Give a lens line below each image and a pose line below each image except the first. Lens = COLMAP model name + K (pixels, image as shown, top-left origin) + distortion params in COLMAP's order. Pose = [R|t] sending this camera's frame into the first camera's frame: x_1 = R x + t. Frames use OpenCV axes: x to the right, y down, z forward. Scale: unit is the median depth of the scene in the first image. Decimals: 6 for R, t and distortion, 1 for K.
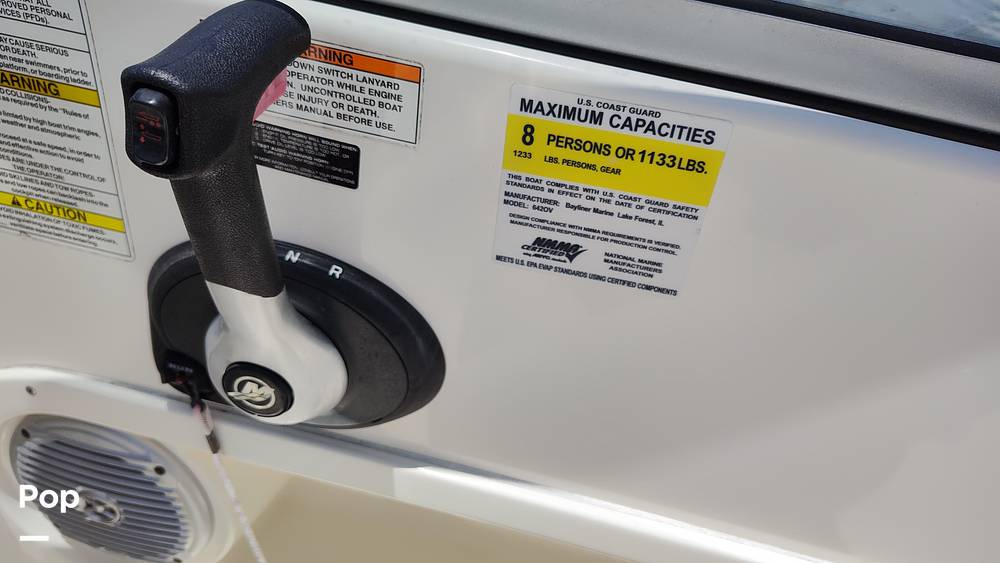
lens RADIAL K [[682.5, 0, 500.5], [0, 682.5, 274.4], [0, 0, 1]] dist [0.031531, -0.050688]
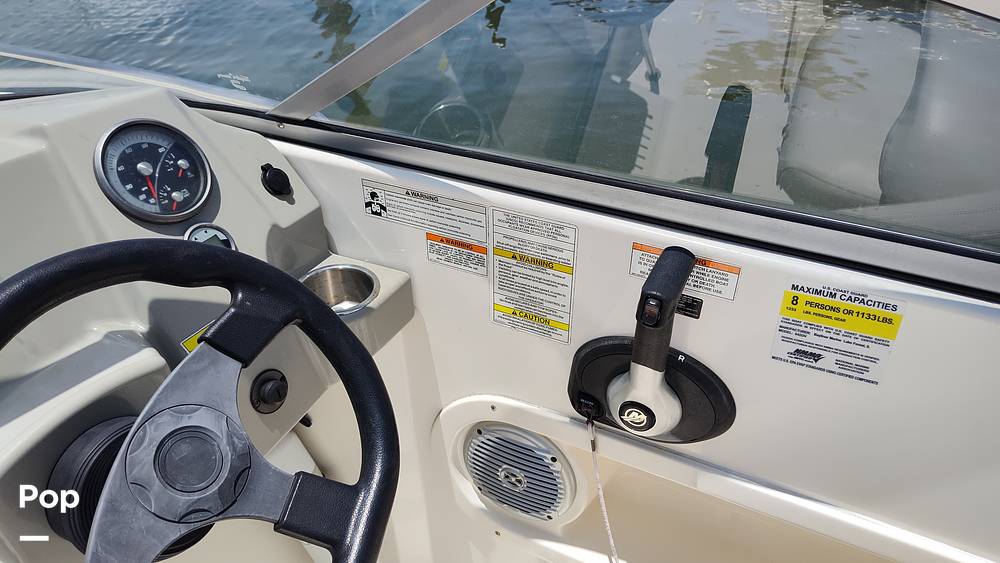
lens RADIAL K [[682.5, 0, 493.1], [0, 682.5, 285.2], [0, 0, 1]] dist [0.031531, -0.050688]
pose [[0.951936, 0.029877, -0.304836, -0.182079], [-0.048452, 0.997389, -0.053550, -0.090801], [0.302440, 0.065746, 0.950898, -1.134031]]
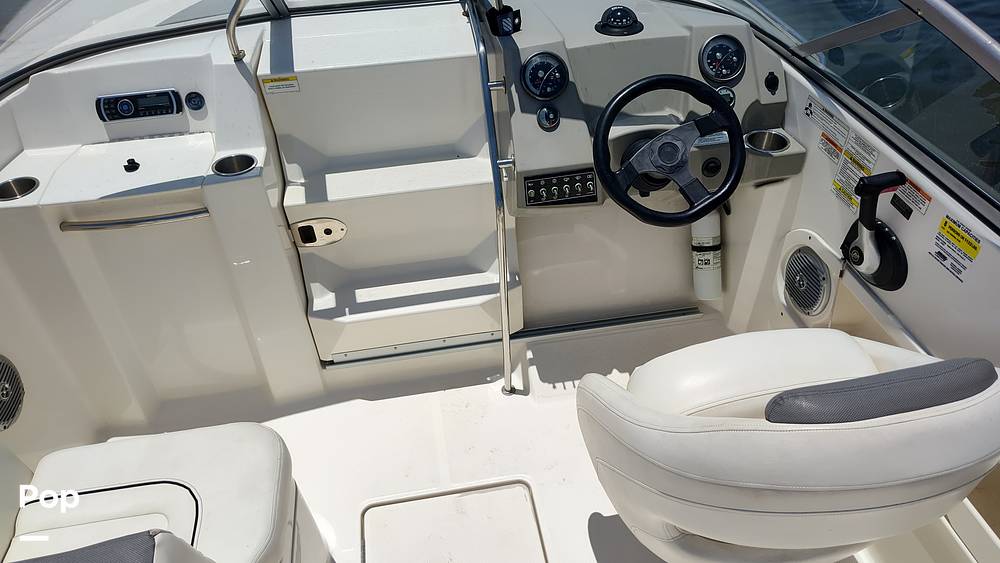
lens RADIAL K [[682.5, 0, 497.9], [0, 682.5, 280.6], [0, 0, 1]] dist [0.031531, -0.050688]
pose [[0.360876, 0.488794, -0.794260, 2.279946], [-0.490734, 0.823737, 0.283967, 0.201639], [0.793063, 0.287294, 0.537135, -2.921130]]
